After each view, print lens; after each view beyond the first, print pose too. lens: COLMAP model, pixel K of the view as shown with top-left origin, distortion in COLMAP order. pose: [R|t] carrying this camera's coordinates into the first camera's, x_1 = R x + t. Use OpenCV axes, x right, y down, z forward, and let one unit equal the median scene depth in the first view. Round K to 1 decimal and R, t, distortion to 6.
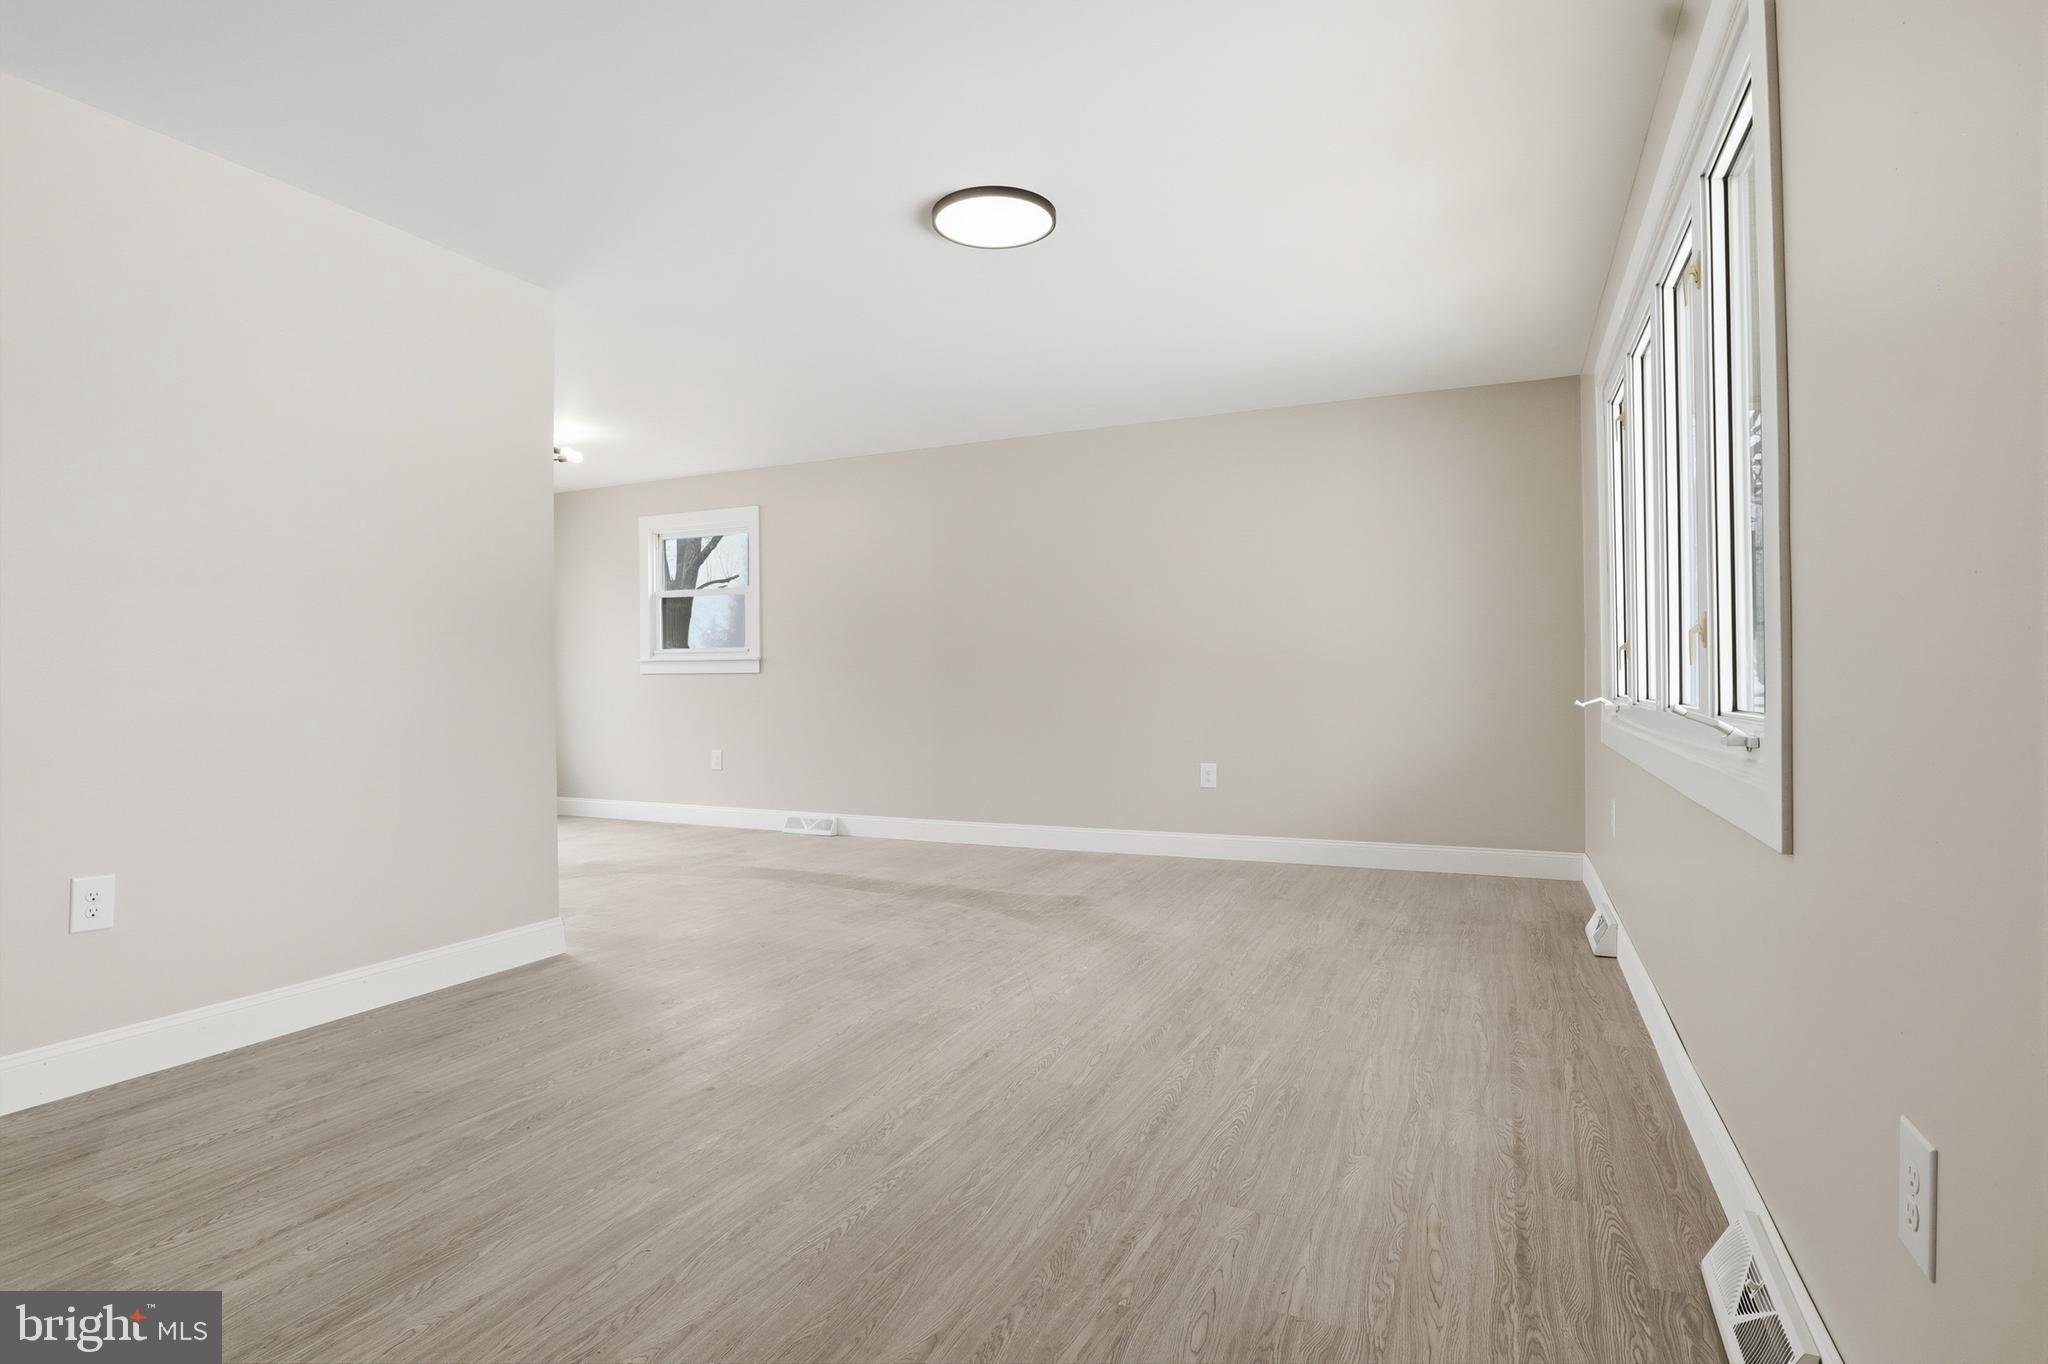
lens RADIAL K [[1039.7, 0, 1031.7], [0, 1039.7, 675.1], [0, 0, 1]] dist [-0.039197, 0.007803]
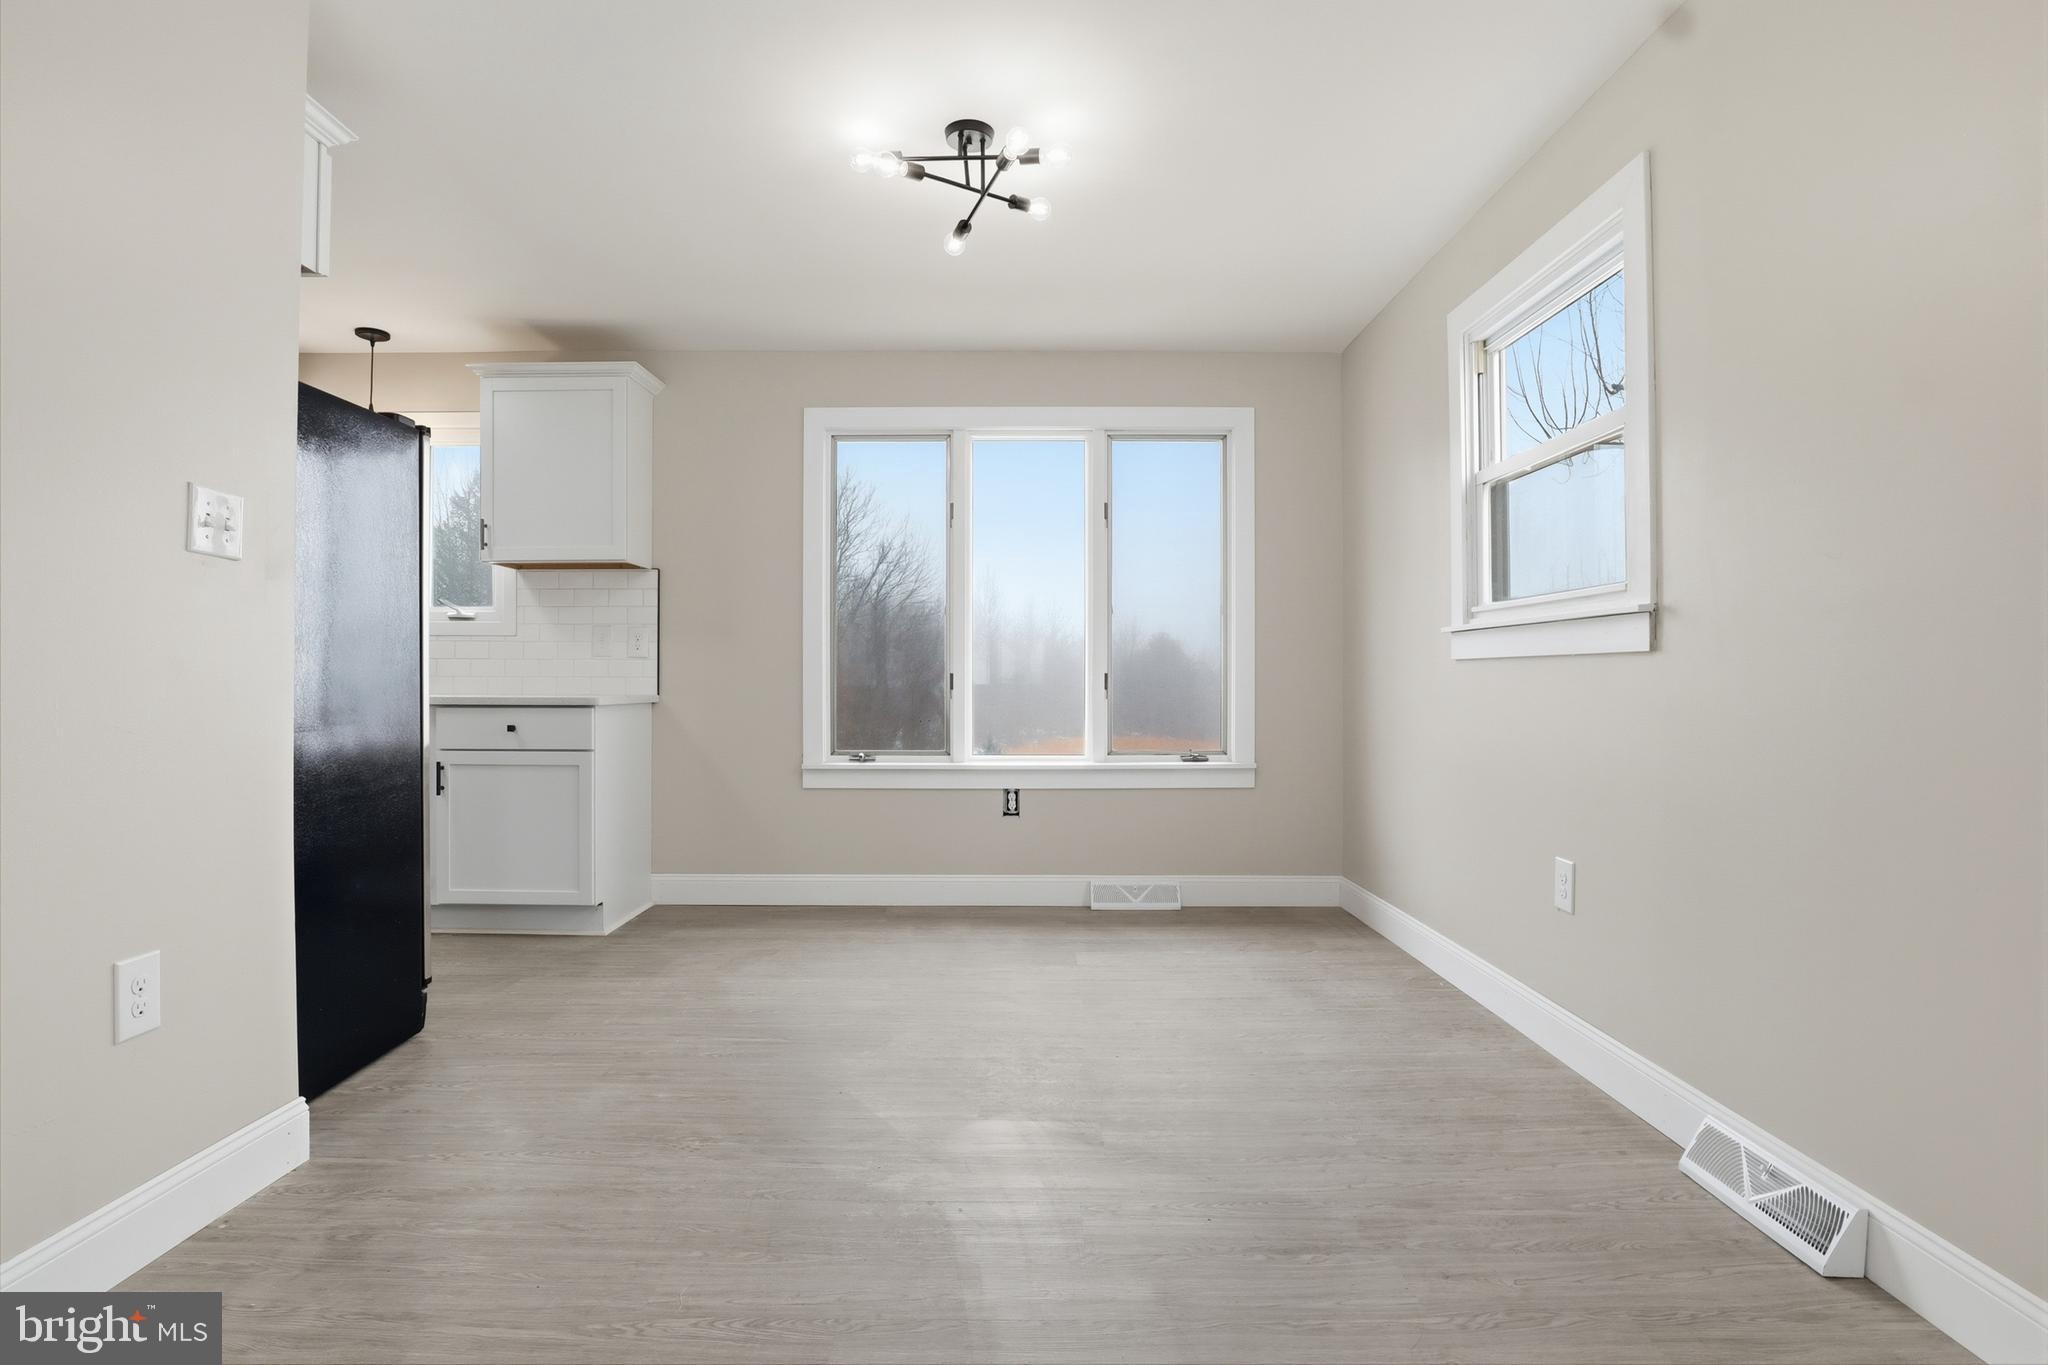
lens RADIAL K [[1039.7, 0, 1020.3], [0, 1039.7, 683.9], [0, 0, 1]] dist [-0.039197, 0.007803]
pose [[0.410177, 0.011808, -0.911929, -0.110387], [-0.001216, 0.999922, 0.012400, 0.010379], [0.912005, -0.003978, 0.410160, 1.626637]]
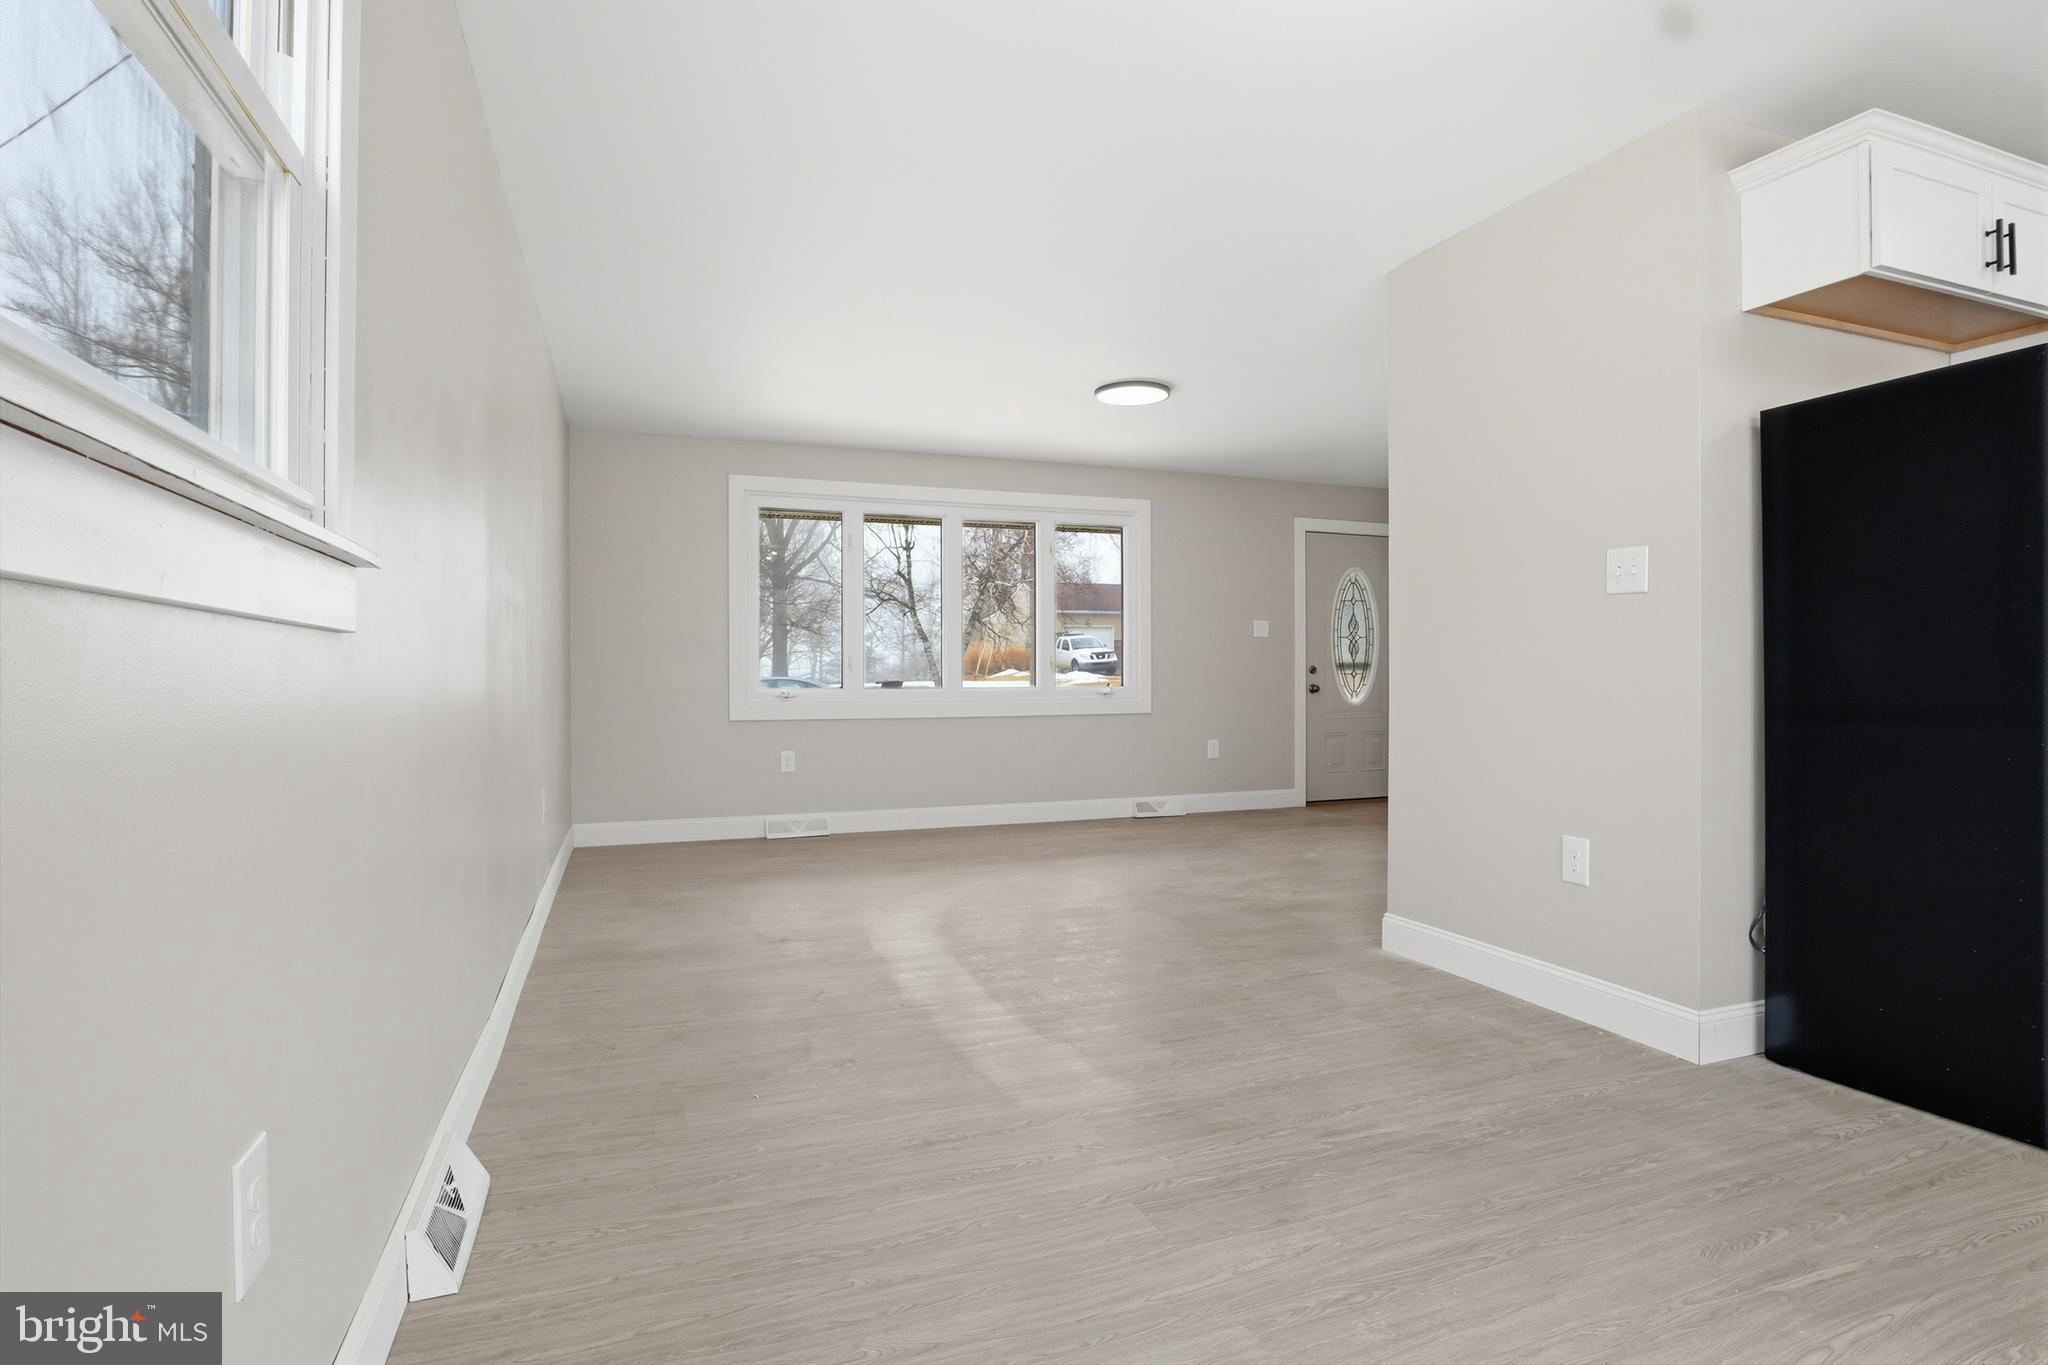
lens RADIAL K [[1039.7, 0, 1030.0], [0, 1039.7, 677.4], [0, 0, 1]] dist [-0.039197, 0.007803]
pose [[-0.709915, 0.009019, 0.704230, -1.177036], [0.005828, 0.999959, -0.006932, 0.020576], [-0.704264, -0.000817, -0.709938, 2.500362]]
